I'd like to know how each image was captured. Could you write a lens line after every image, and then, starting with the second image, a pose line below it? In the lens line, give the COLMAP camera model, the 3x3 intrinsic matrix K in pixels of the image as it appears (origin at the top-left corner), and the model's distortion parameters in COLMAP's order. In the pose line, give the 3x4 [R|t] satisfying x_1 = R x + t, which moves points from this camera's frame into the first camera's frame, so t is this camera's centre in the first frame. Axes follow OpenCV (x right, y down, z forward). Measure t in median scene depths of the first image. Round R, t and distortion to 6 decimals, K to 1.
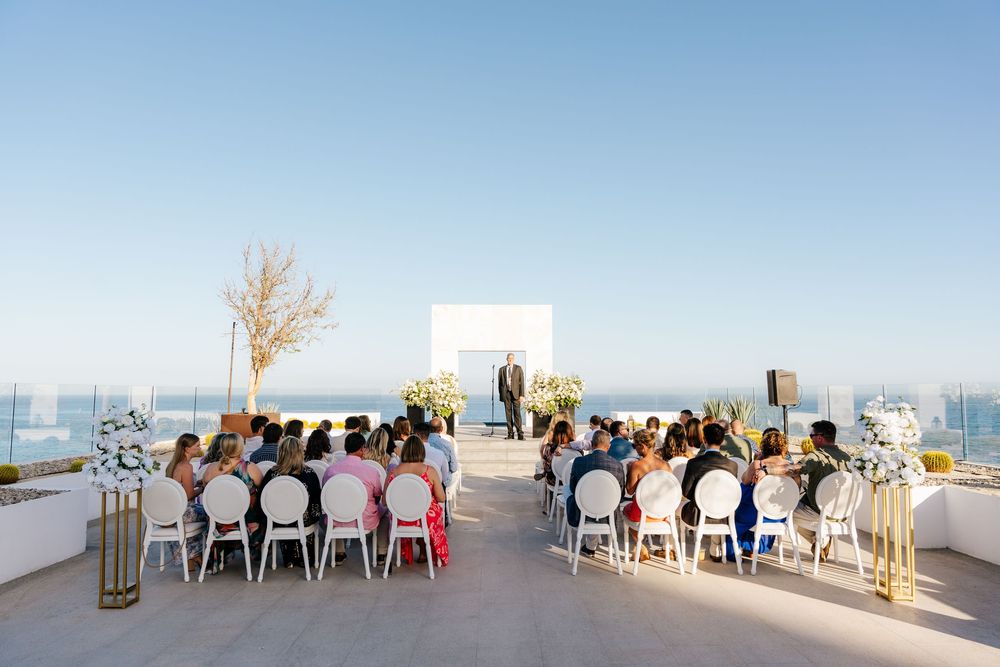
lens RADIAL K [[708.7, 0, 511.6], [0, 708.7, 330.0], [0, 0, 1]] dist [-0.009528, -0.003273]
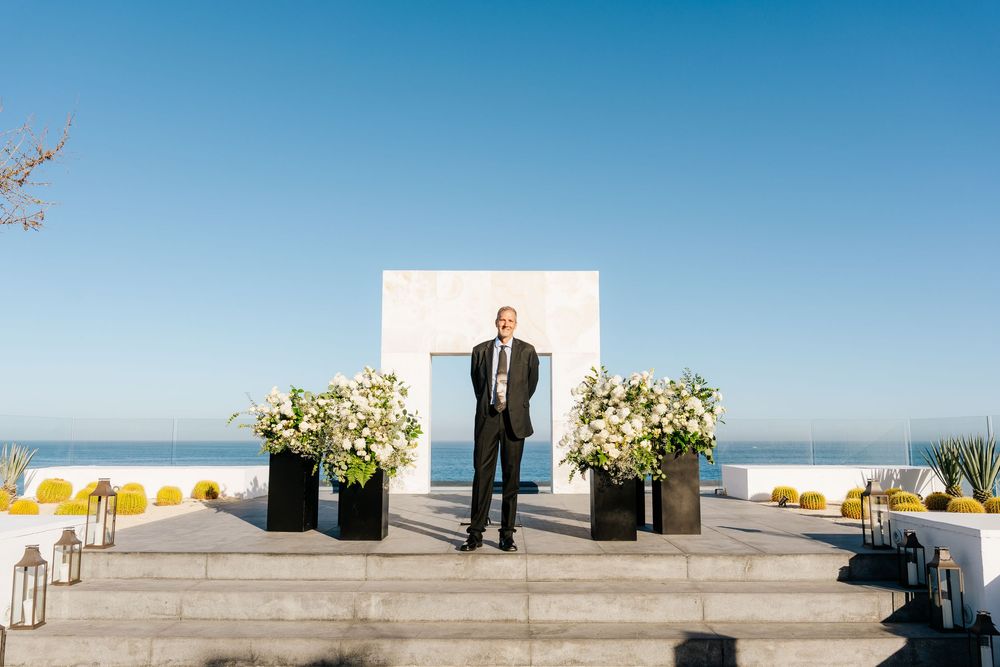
lens RADIAL K [[723.7, 0, 499.8], [0, 723.7, 342.6], [0, 0, 1]] dist [-0.007494, -0.003843]
pose [[0.999730, -0.000853, -0.023207, -0.012426], [-0.000217, 0.998938, -0.046078, 0.078022], [0.023221, 0.046071, 0.998668, 0.724038]]
